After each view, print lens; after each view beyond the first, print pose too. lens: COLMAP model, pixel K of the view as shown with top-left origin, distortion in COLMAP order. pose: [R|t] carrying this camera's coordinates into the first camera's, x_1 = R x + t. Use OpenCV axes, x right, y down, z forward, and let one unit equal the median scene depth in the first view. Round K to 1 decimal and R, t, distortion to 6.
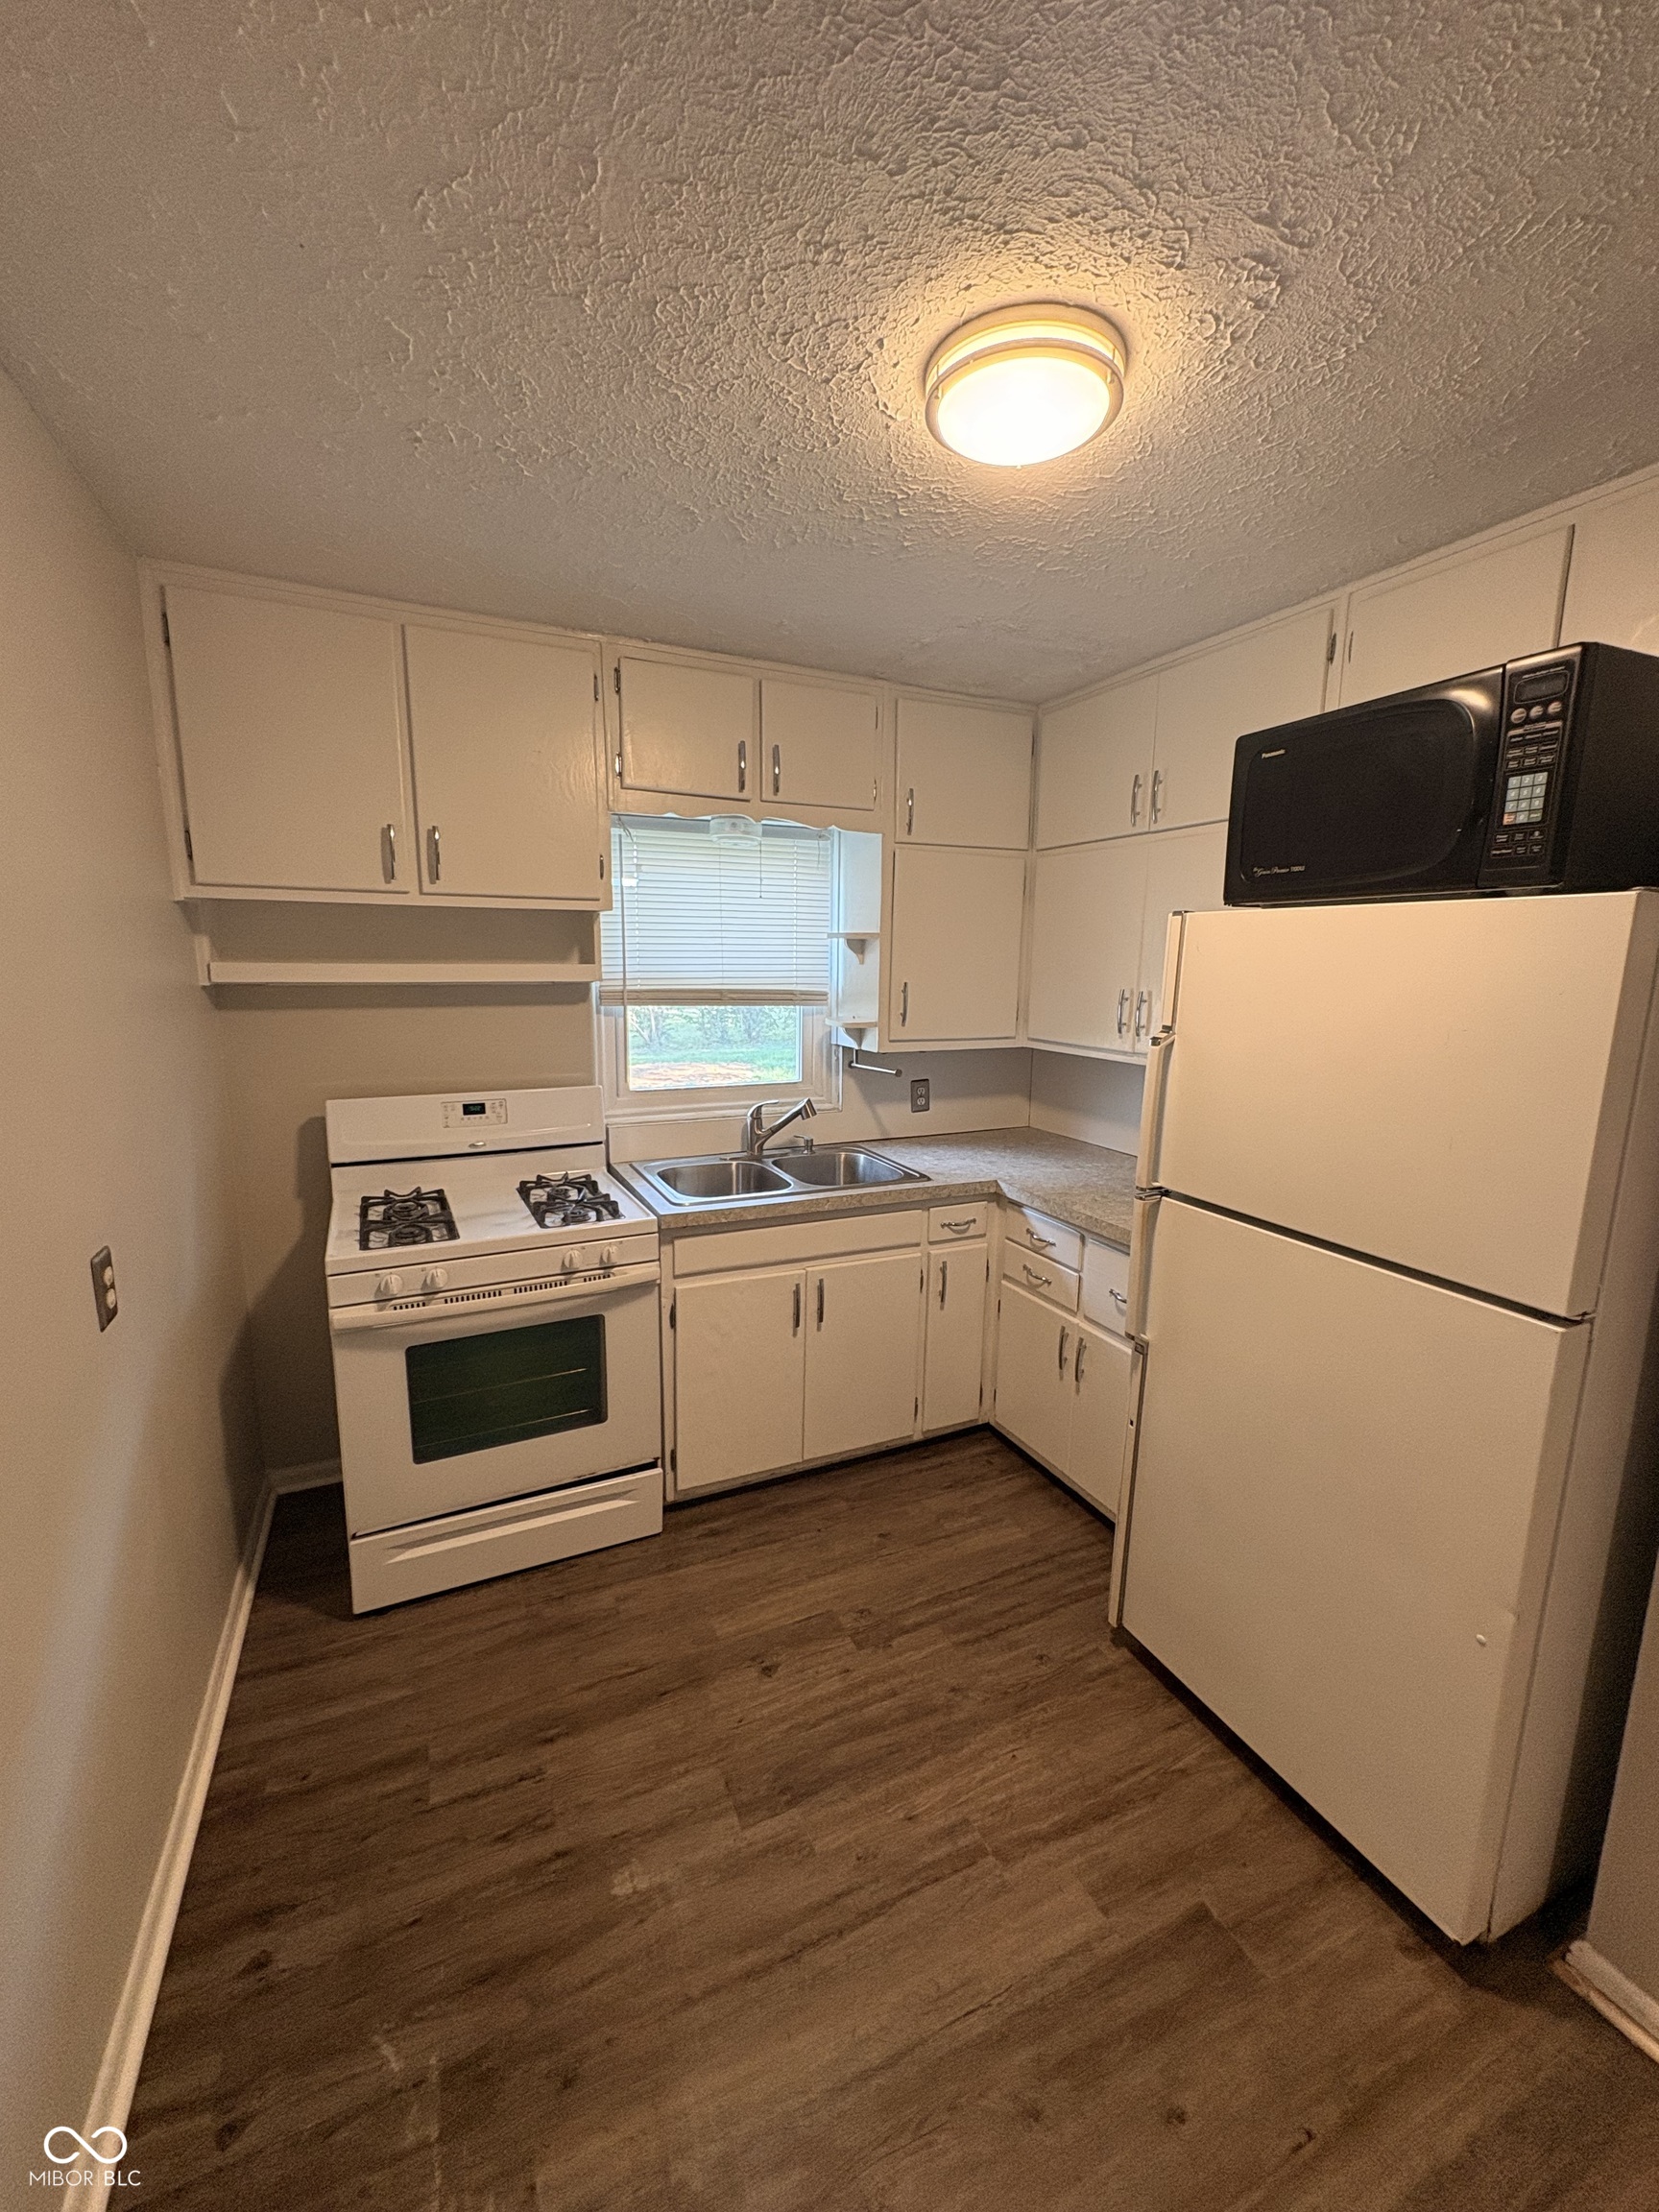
lens RADIAL K [[881.3, 0, 824.6], [0, 881.3, 1107.5], [0, 0, 1]] dist [-0.000427, 0.000287]
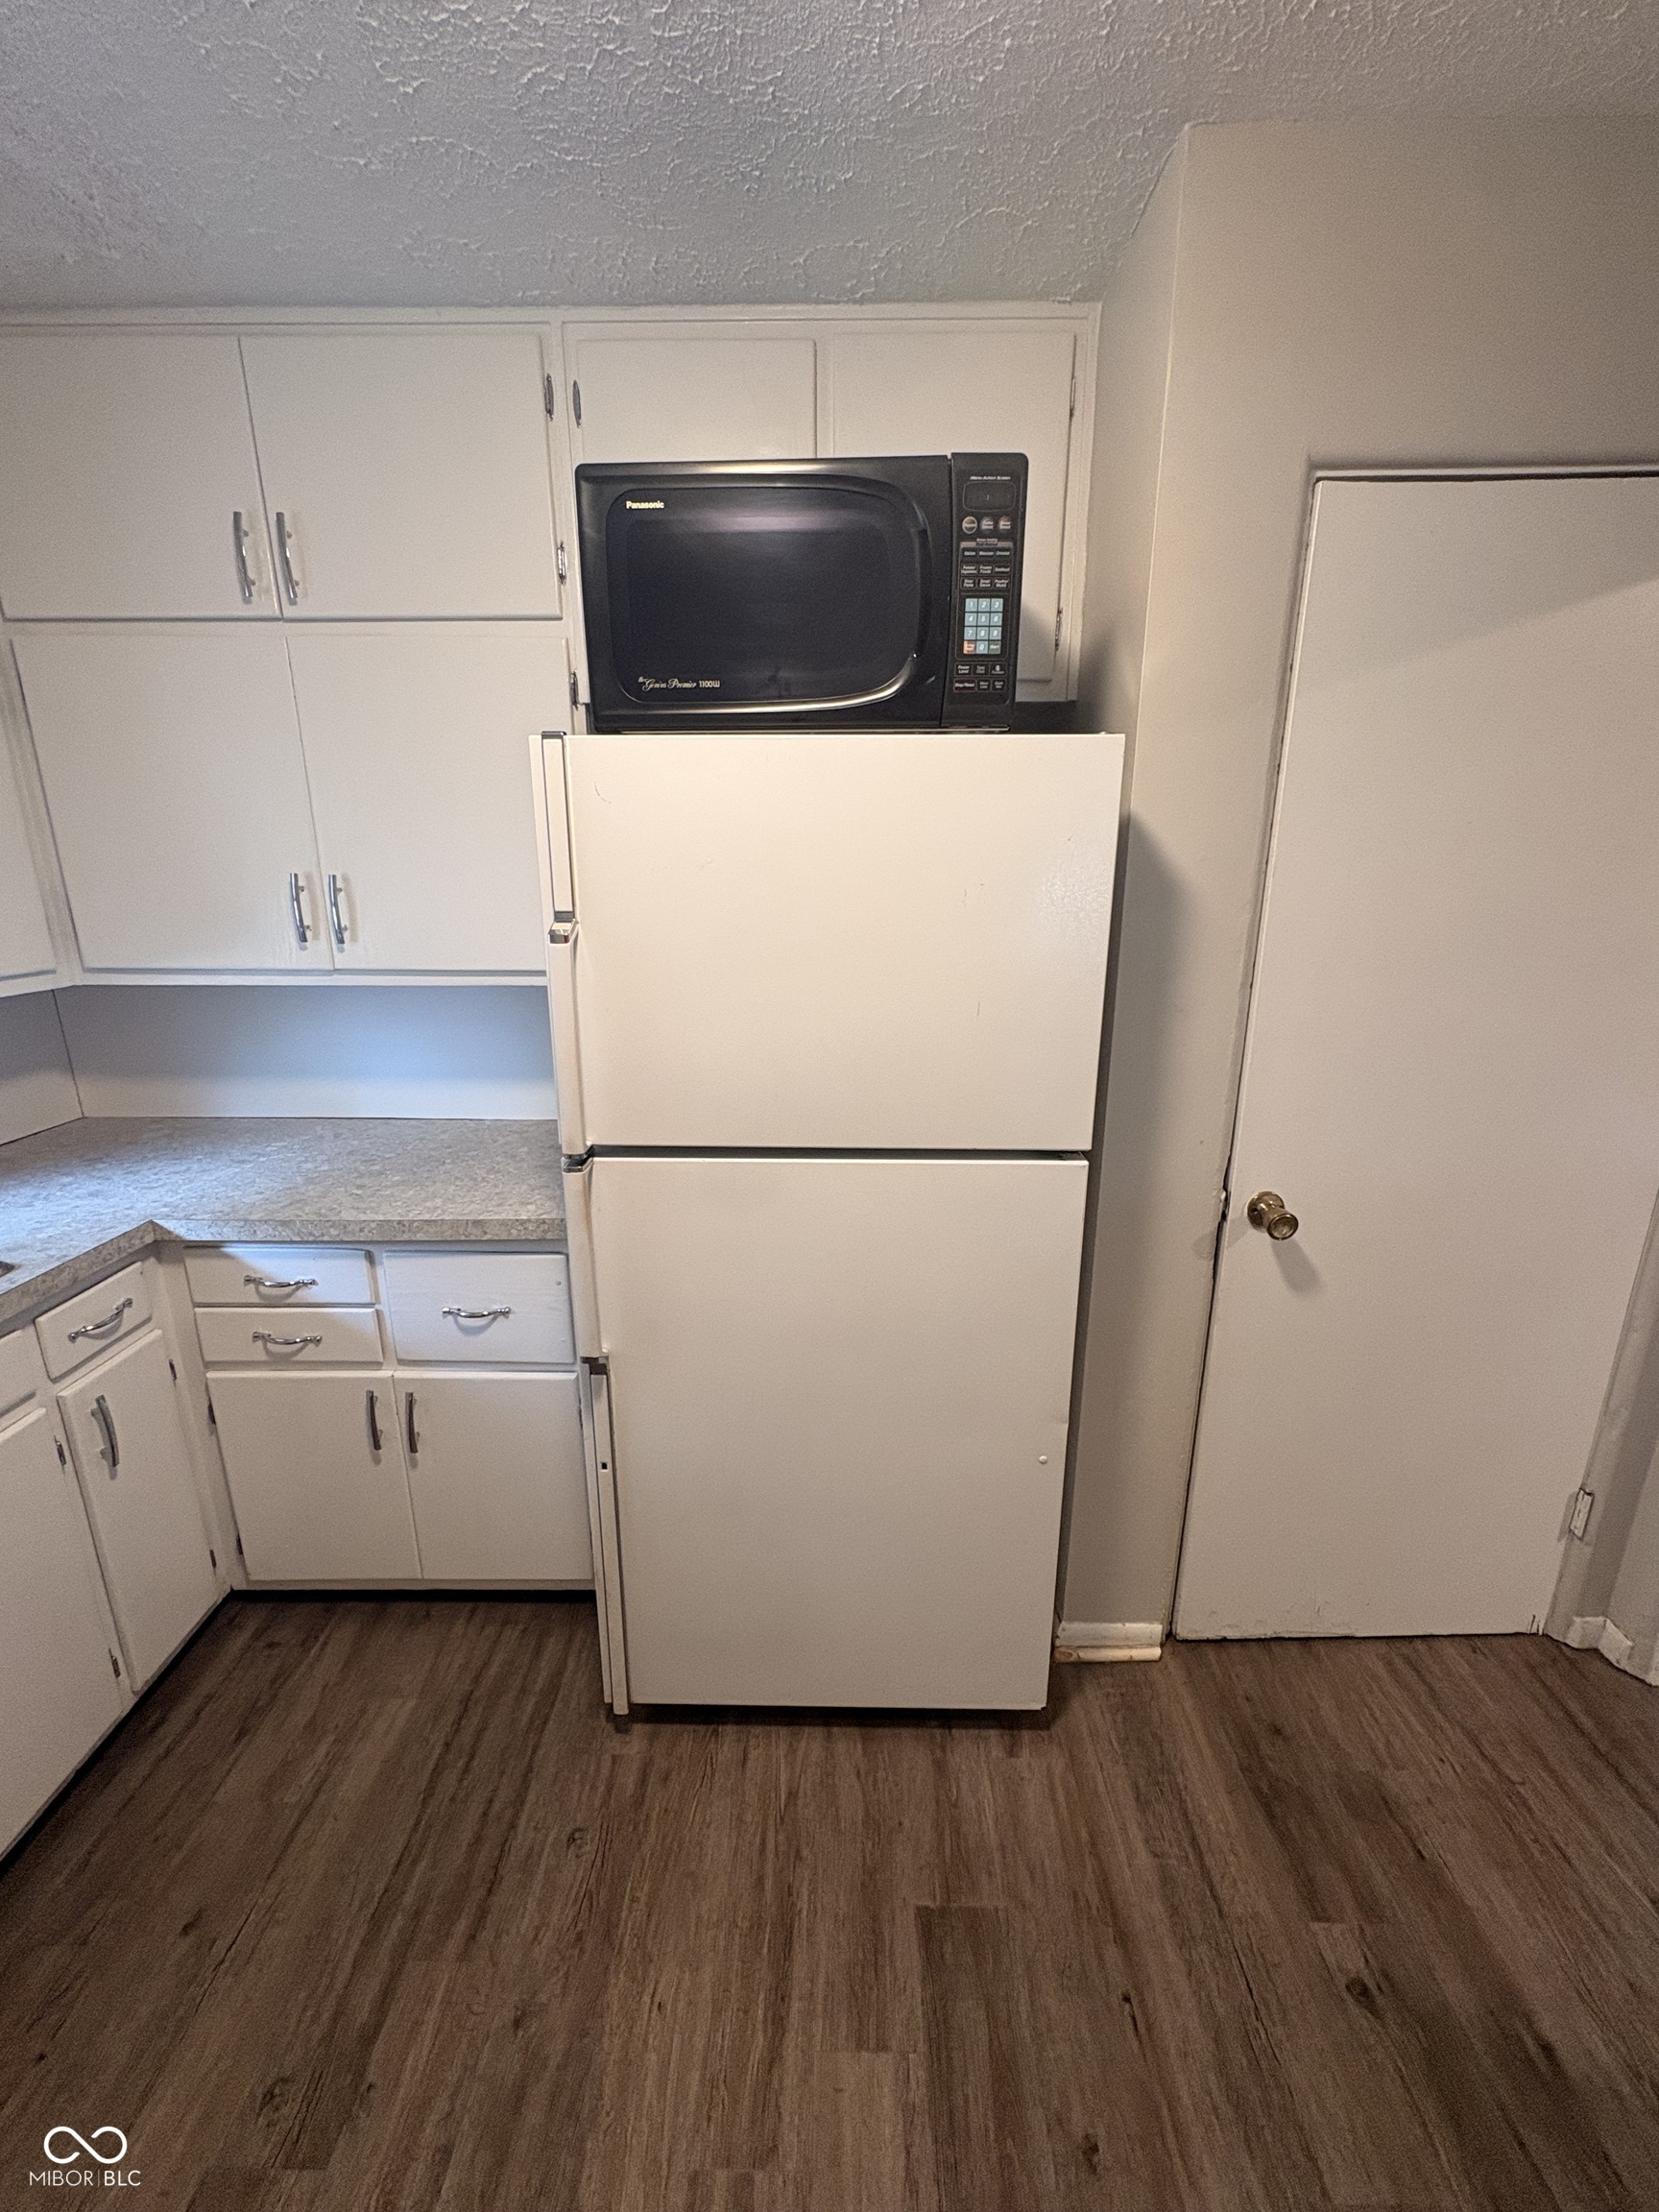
lens RADIAL K [[881.3, 0, 833.3], [0, 881.3, 1108.6], [0, 0, 1]] dist [-0.000427, 0.000287]
pose [[0.429881, -0.251556, 0.867134, -0.110684], [0.157194, 0.966588, 0.202478, -0.040465], [-0.889096, 0.049267, 0.455061, 0.410445]]
